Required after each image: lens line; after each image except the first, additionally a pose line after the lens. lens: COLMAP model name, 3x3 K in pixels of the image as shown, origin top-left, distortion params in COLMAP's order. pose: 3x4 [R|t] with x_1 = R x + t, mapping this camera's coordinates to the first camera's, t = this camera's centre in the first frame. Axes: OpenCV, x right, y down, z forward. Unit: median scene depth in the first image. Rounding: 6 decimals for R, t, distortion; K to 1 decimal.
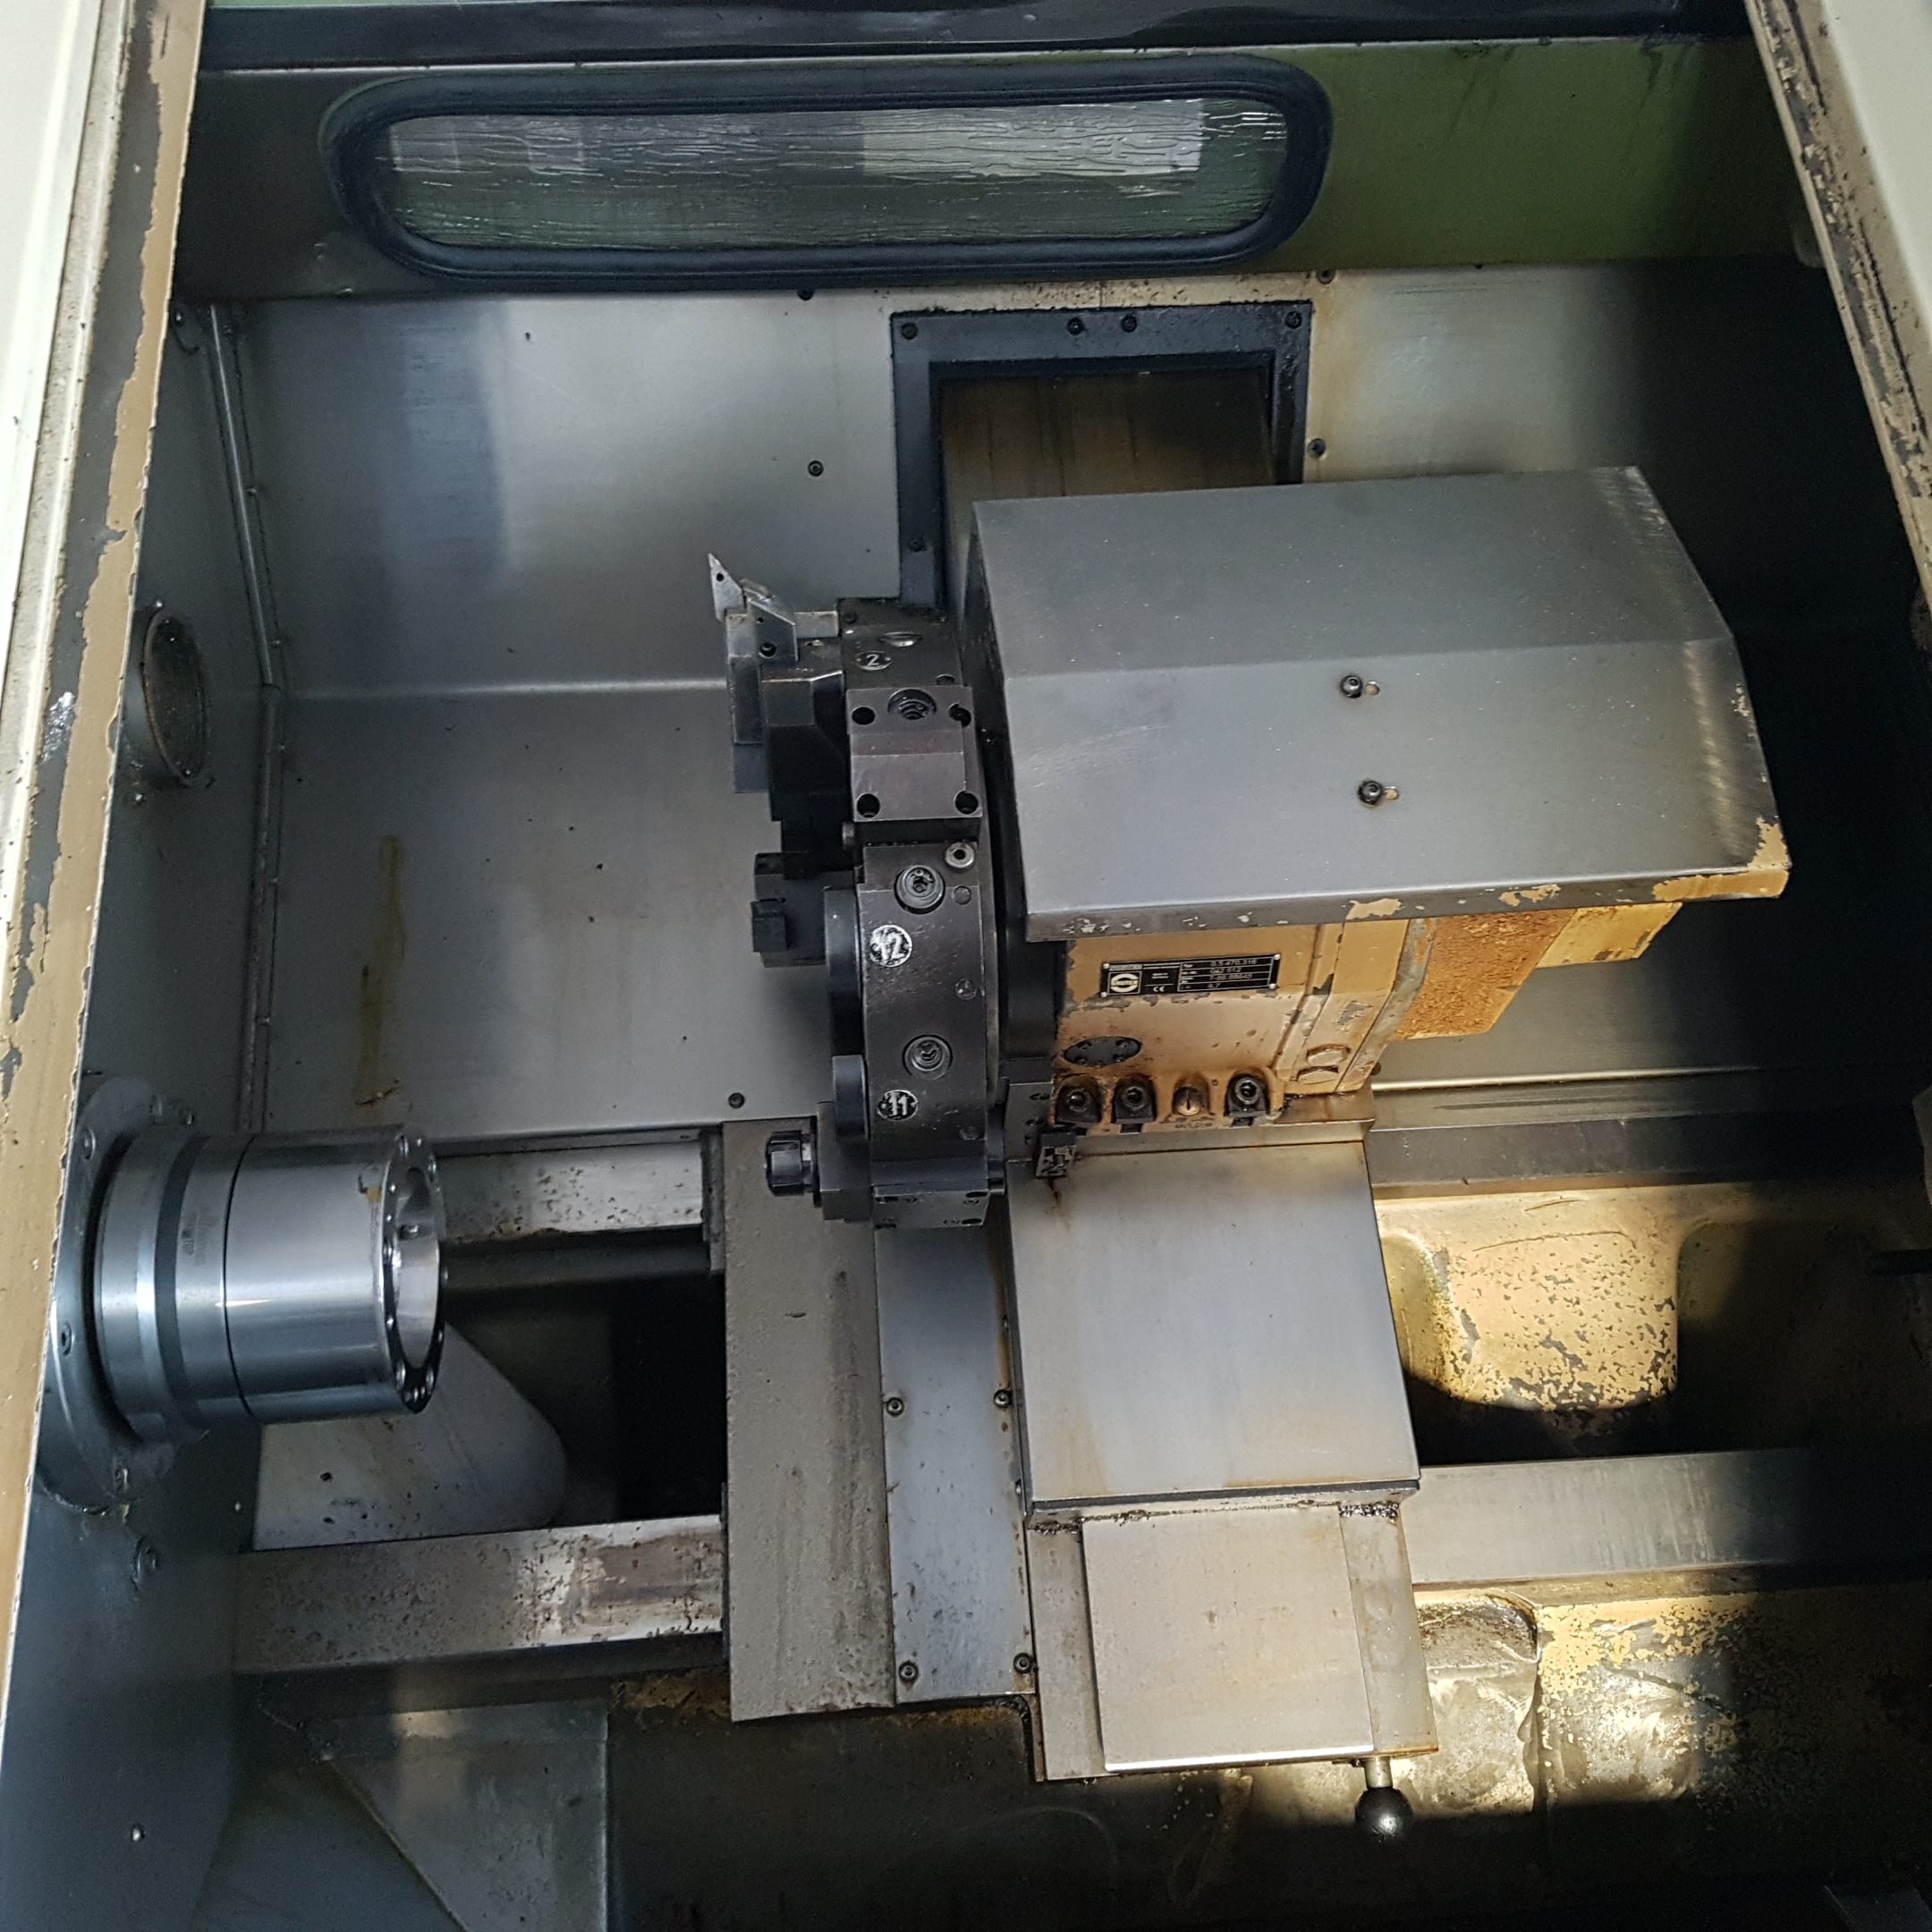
lens RADIAL K [[1954.5, 0, 916.2], [0, 1954.5, 970.7], [0, 0, 1]] dist [0.294252, -0.632437]
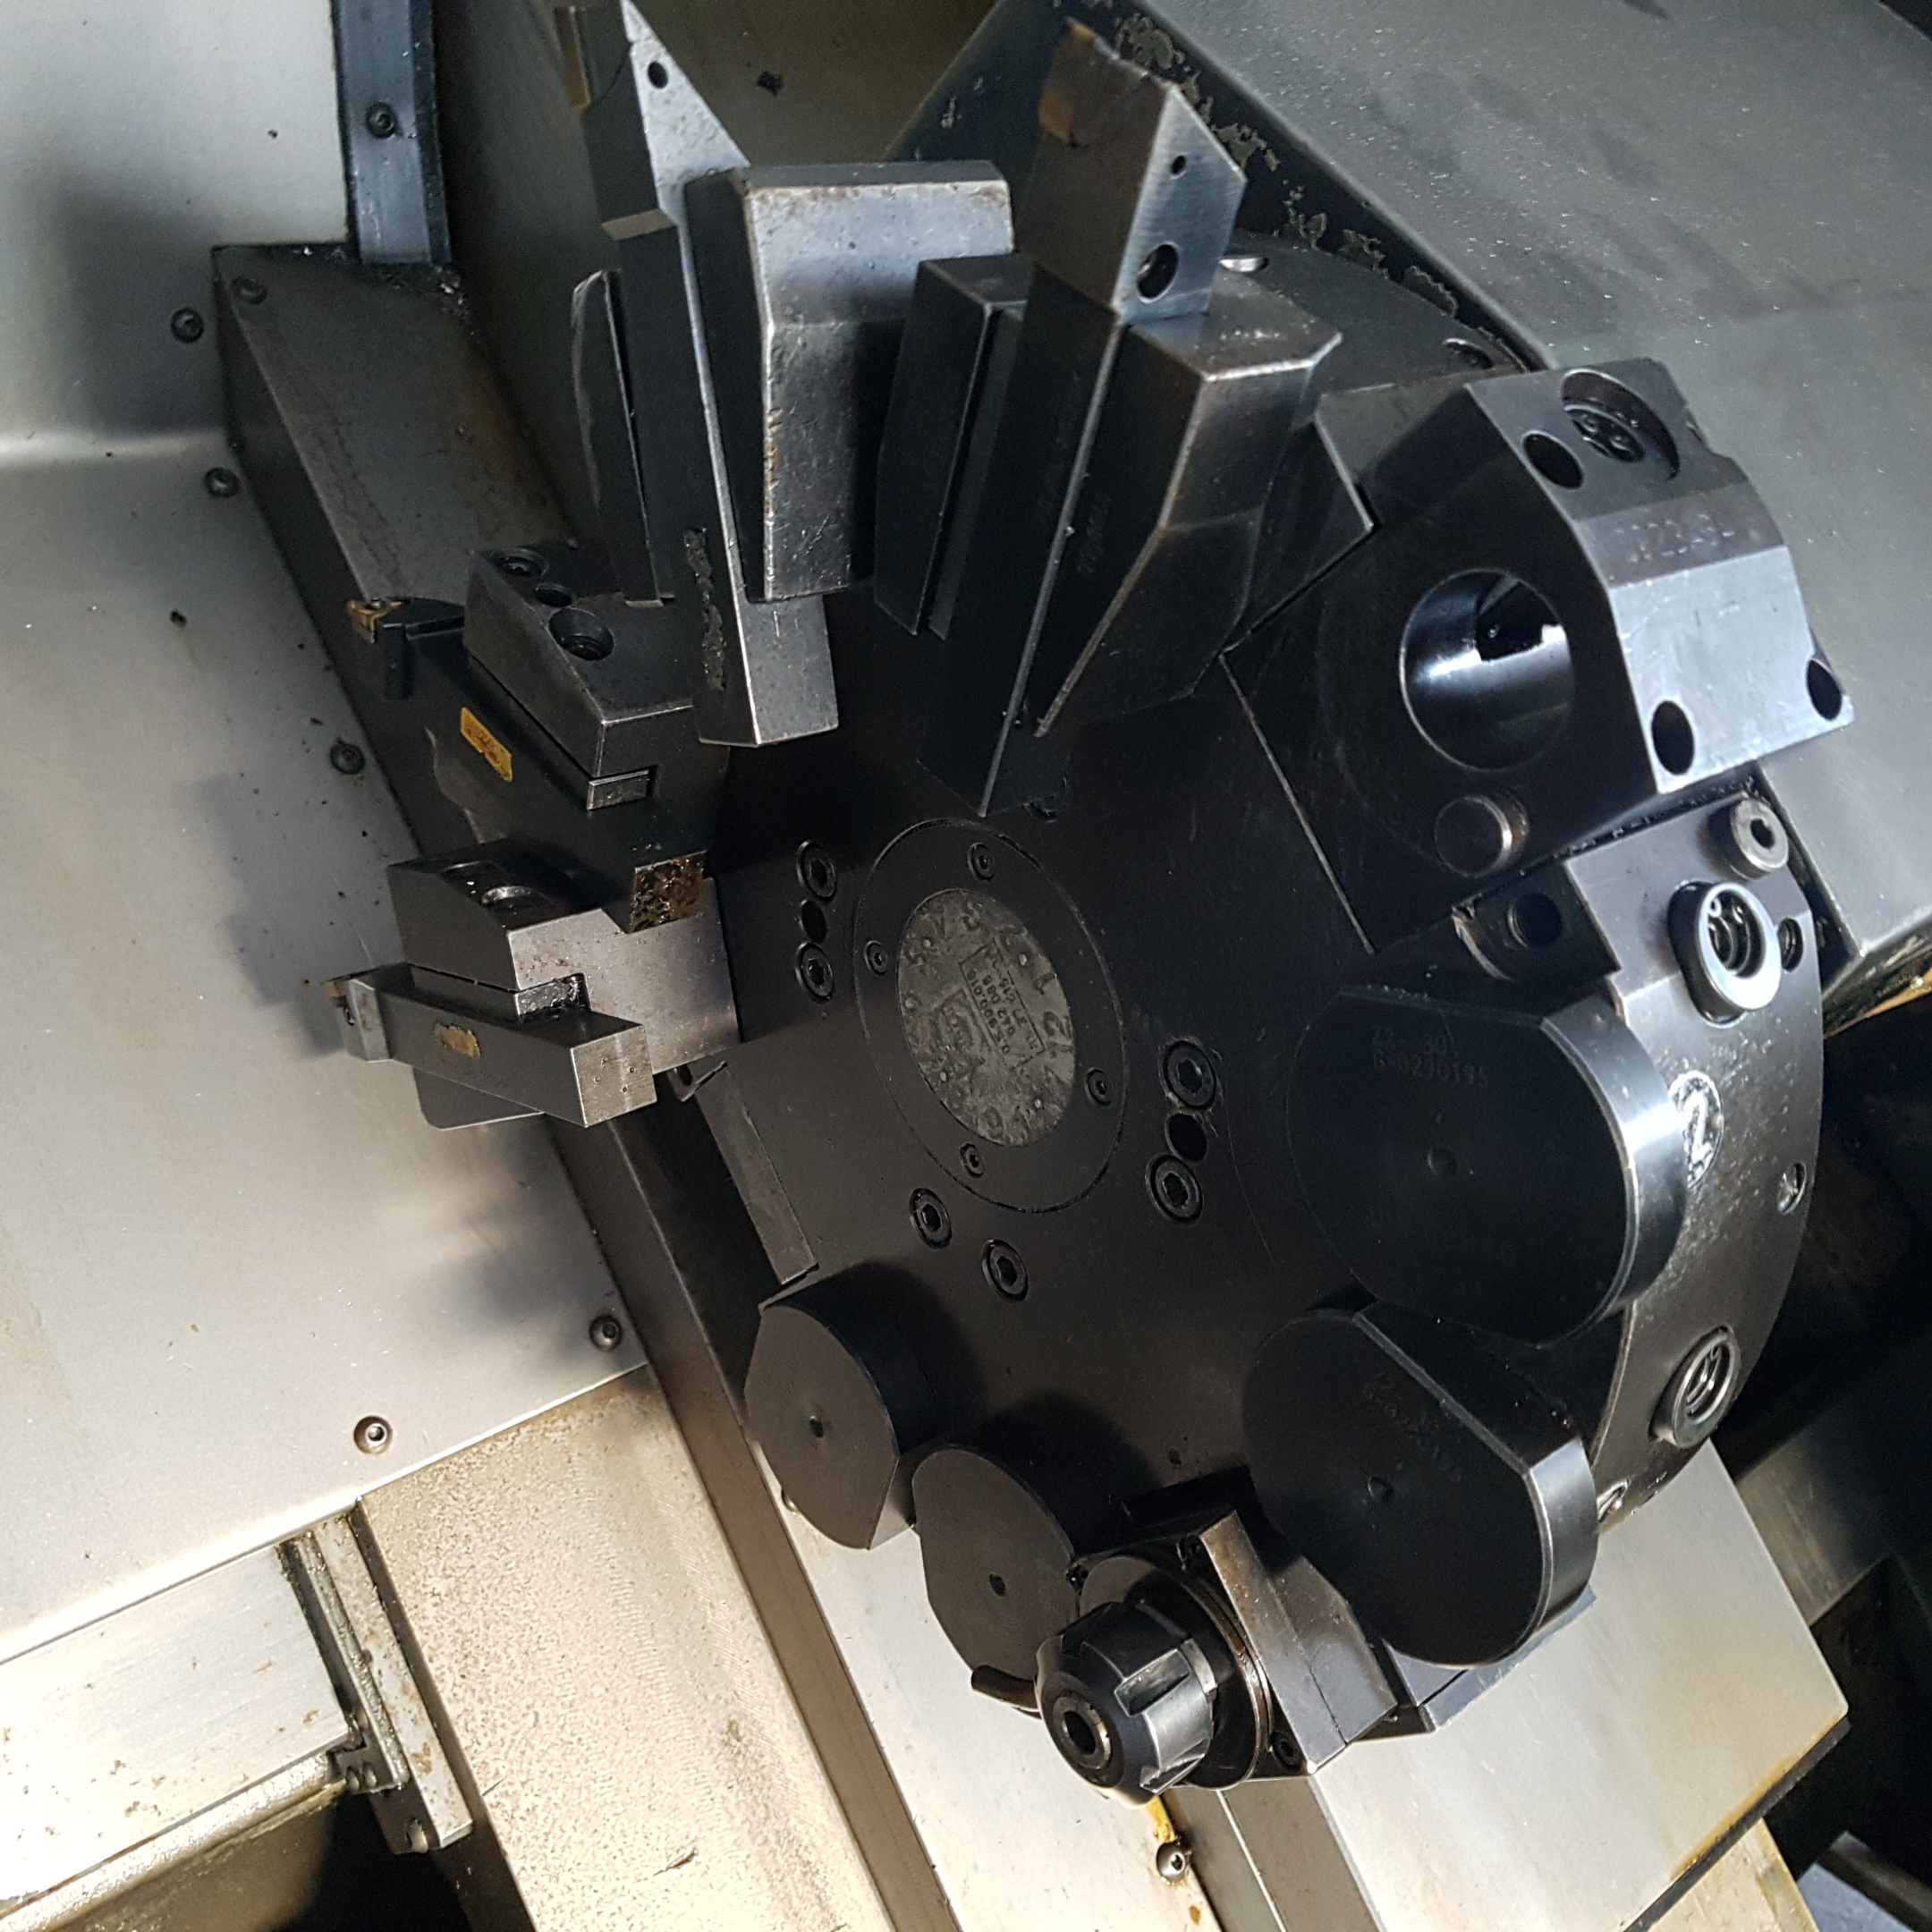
lens RADIAL K [[1954.5, 0, 916.2], [0, 1954.5, 970.7], [0, 0, 1]] dist [0.294252, -0.632437]
pose [[0.778666, -0.207498, 0.592135, -0.289470], [0.140913, 0.977458, 0.157222, -0.102927], [-0.611411, -0.038984, 0.790352, 0.711446]]
